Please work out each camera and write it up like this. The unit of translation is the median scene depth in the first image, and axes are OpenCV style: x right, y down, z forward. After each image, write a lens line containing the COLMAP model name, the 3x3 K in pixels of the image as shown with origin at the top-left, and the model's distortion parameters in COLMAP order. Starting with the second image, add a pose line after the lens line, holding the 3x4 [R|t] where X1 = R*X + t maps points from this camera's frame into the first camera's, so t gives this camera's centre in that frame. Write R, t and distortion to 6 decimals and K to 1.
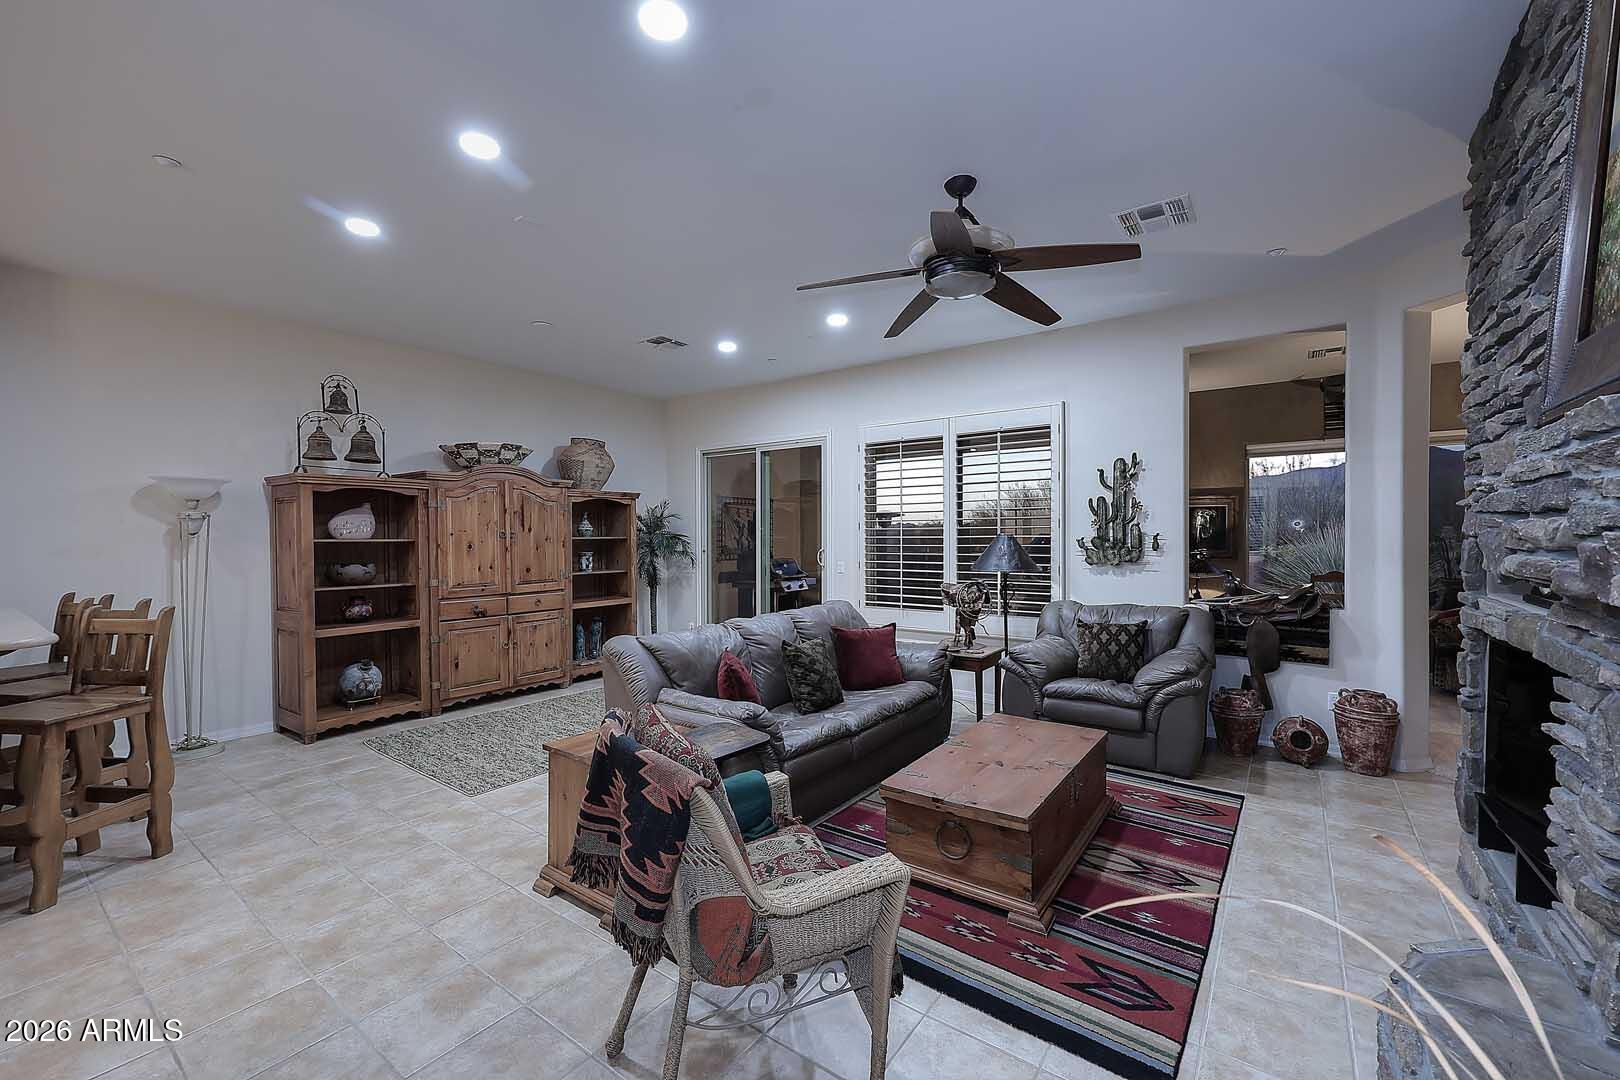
lens RADIAL K [[654.8, 0, 810.7], [0, 654.8, 544.0], [0, 0, 1]] dist [0.001356, 0.000053]
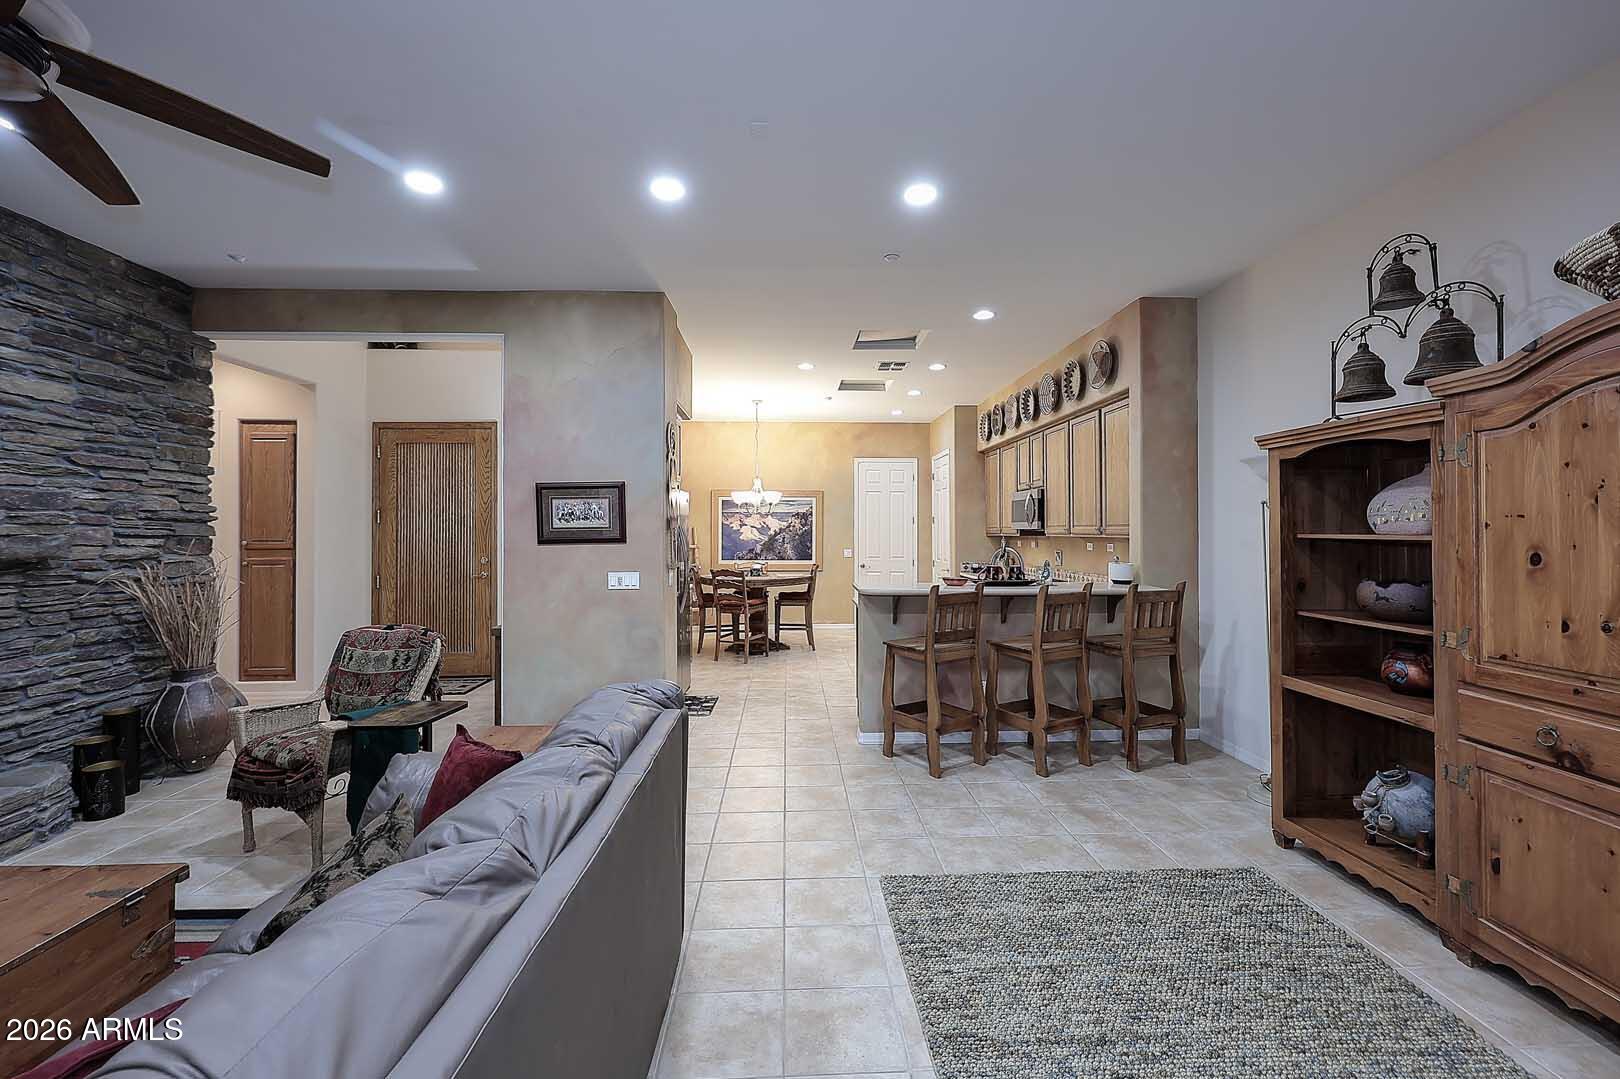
lens RADIAL K [[670.8, 0, 815.5], [0, 670.8, 523.3], [0, 0, 1]] dist [-0.000060, -0.000012]
pose [[-0.776437, -0.002716, -0.630189, 0.015729], [-0.005749, 0.999980, 0.002774, -0.014749], [0.630169, 0.005777, -0.776437, 1.084922]]
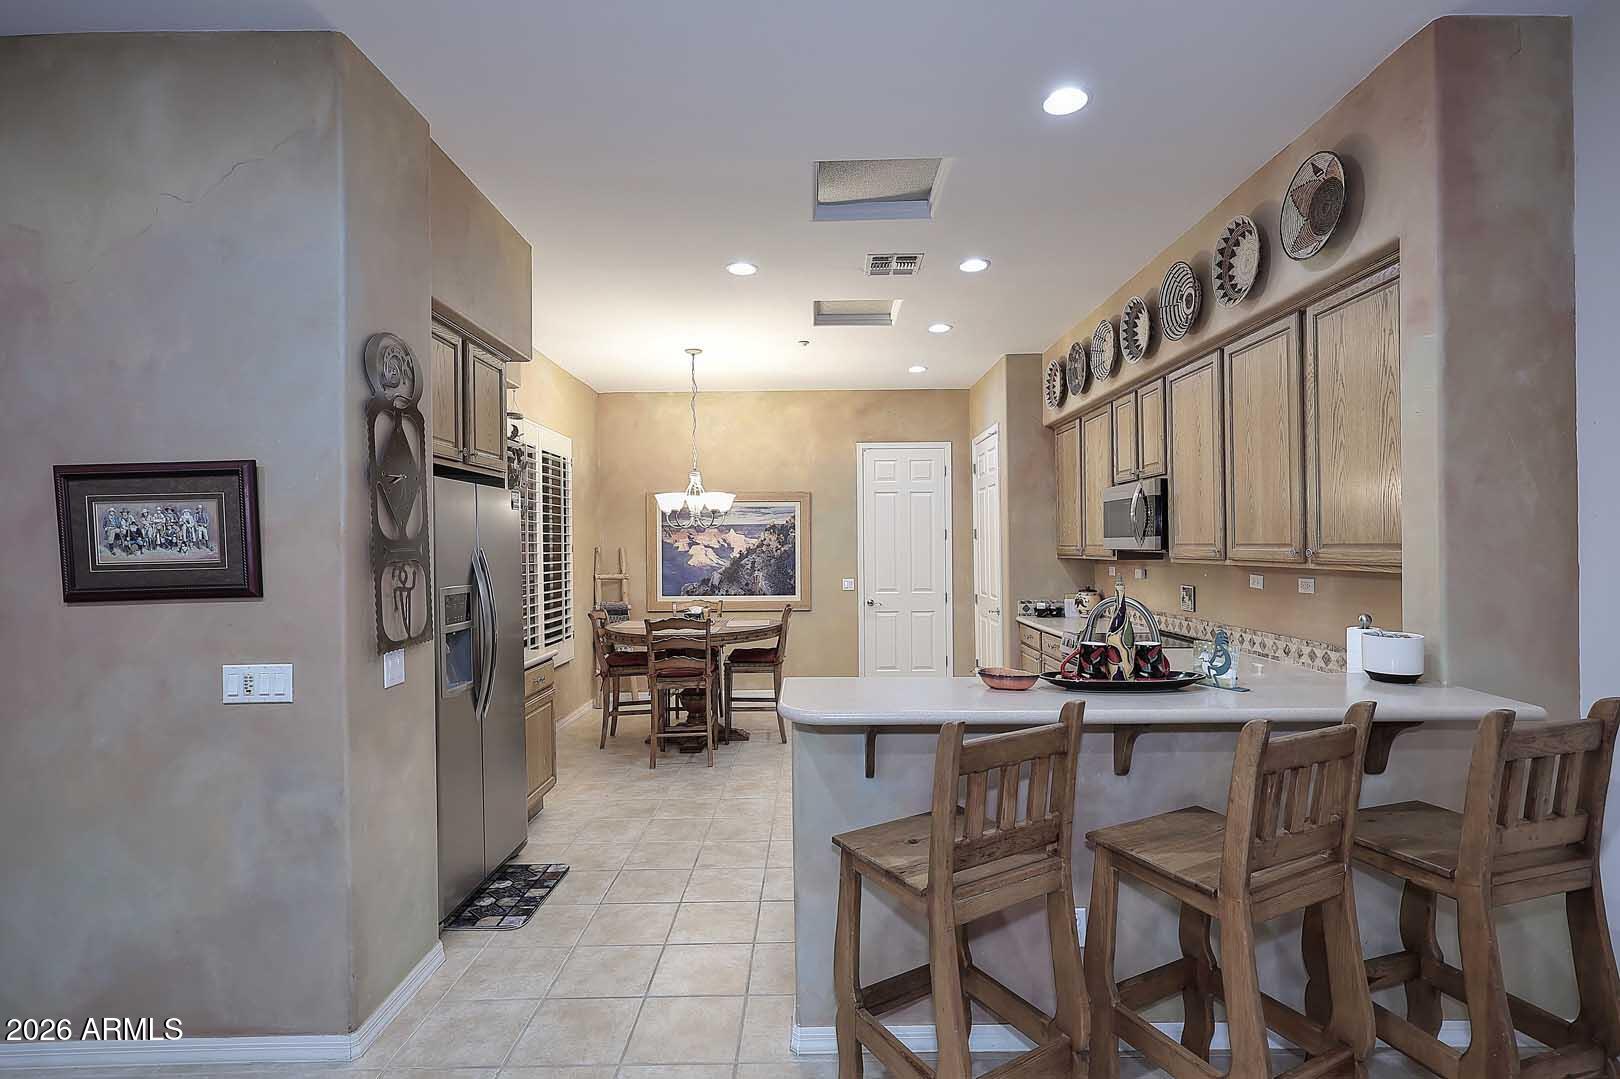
lens RADIAL K [[768.7, 0, 816.0], [0, 768.7, 540.0], [0, 0, 1]] dist [-0.000254, 0.000081]
pose [[-0.801842, 0.007596, -0.597488, -0.335053], [0.004065, 0.999965, 0.007257, -0.021059], [0.597523, 0.003391, -0.801845, 0.800932]]
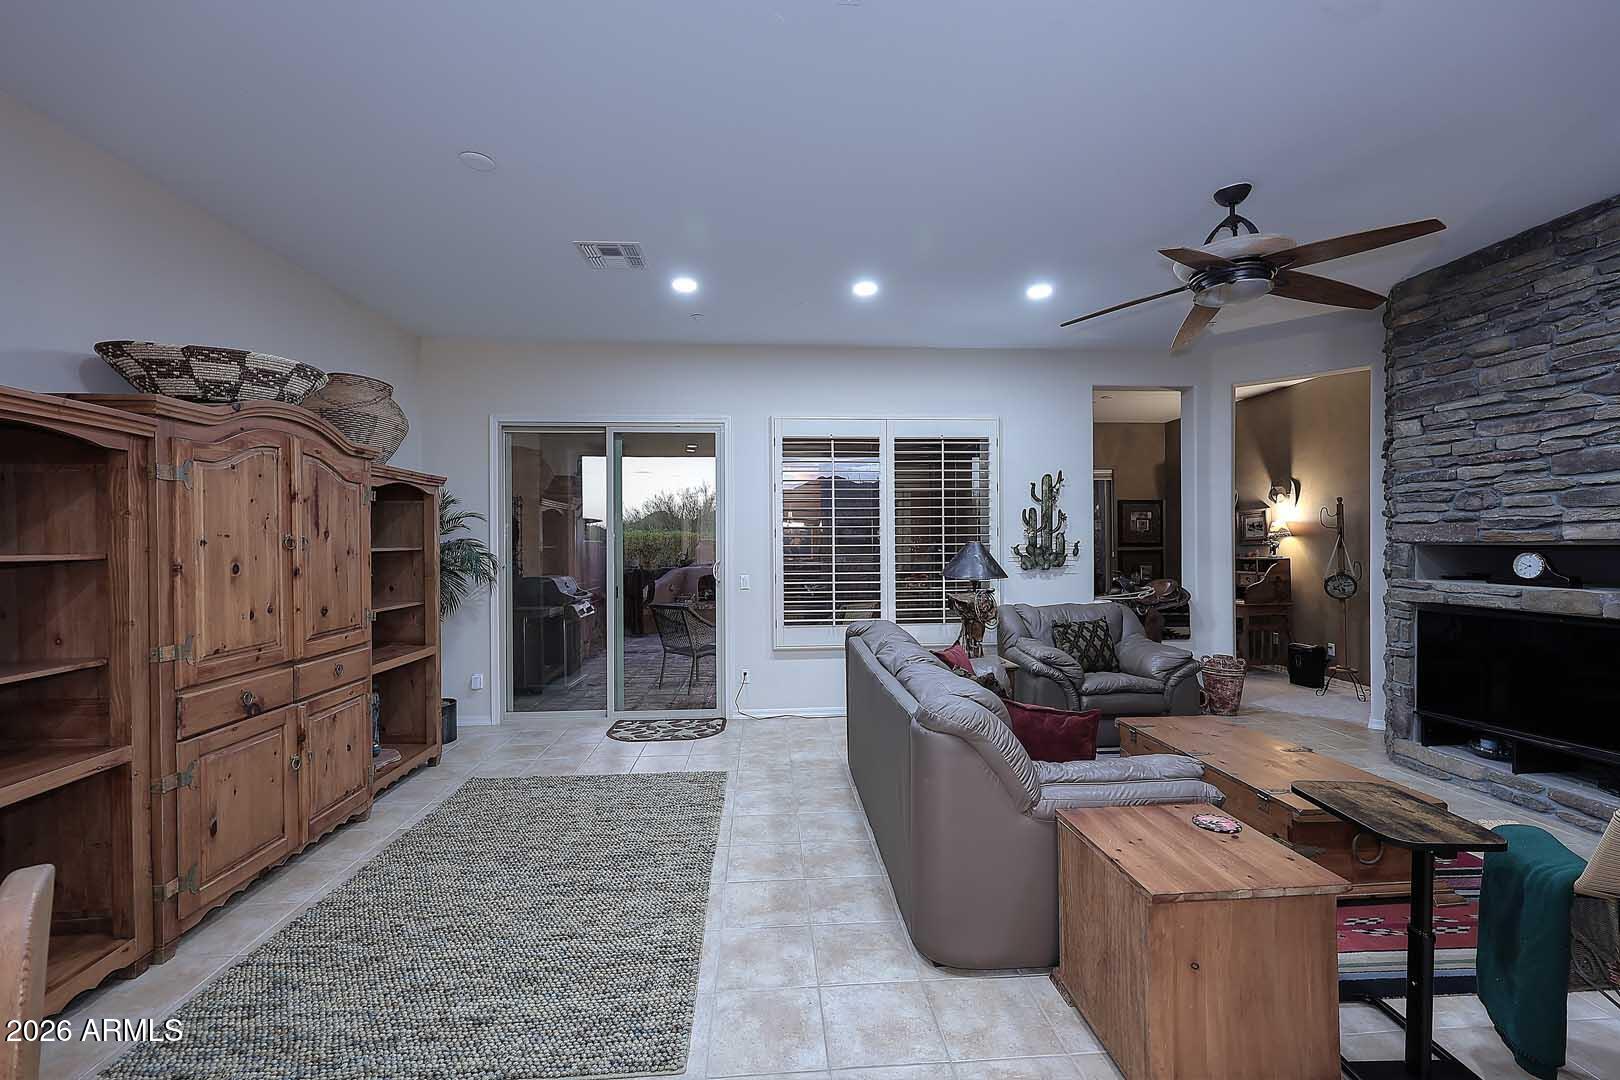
lens RADIAL K [[654.8, 0, 810.7], [0, 654.8, 544.0], [0, 0, 1]] dist [0.001356, 0.000053]
pose [[0.758425, -0.001938, 0.651757, -0.538309], [0.011462, 0.999881, -0.010364, -0.004396], [-0.651659, 0.015331, 0.758357, 0.390956]]
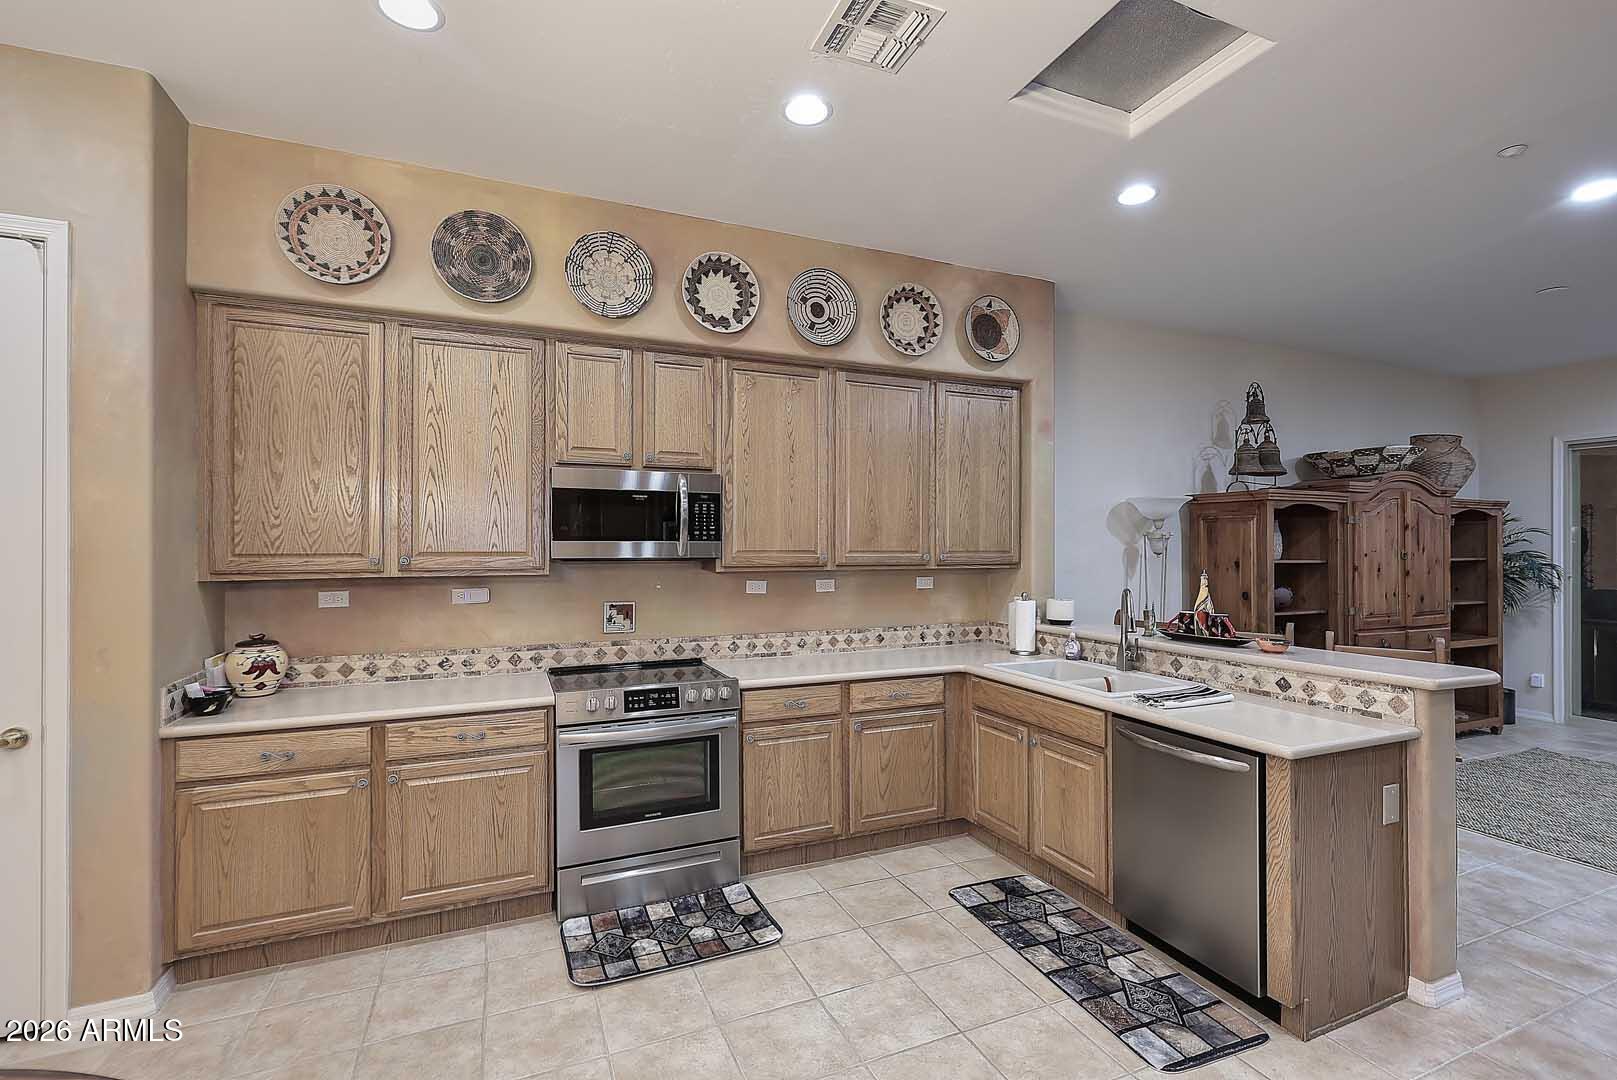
lens RADIAL K [[731.0, 0, 814.3], [0, 731.0, 543.8], [0, 0, 1]] dist [0.001995, 0.000387]
pose [[0.867590, 0.003849, -0.497265, -0.715903], [-0.012345, 0.999829, -0.013799, -0.007566], [0.497127, 0.018111, 0.867489, -0.193709]]
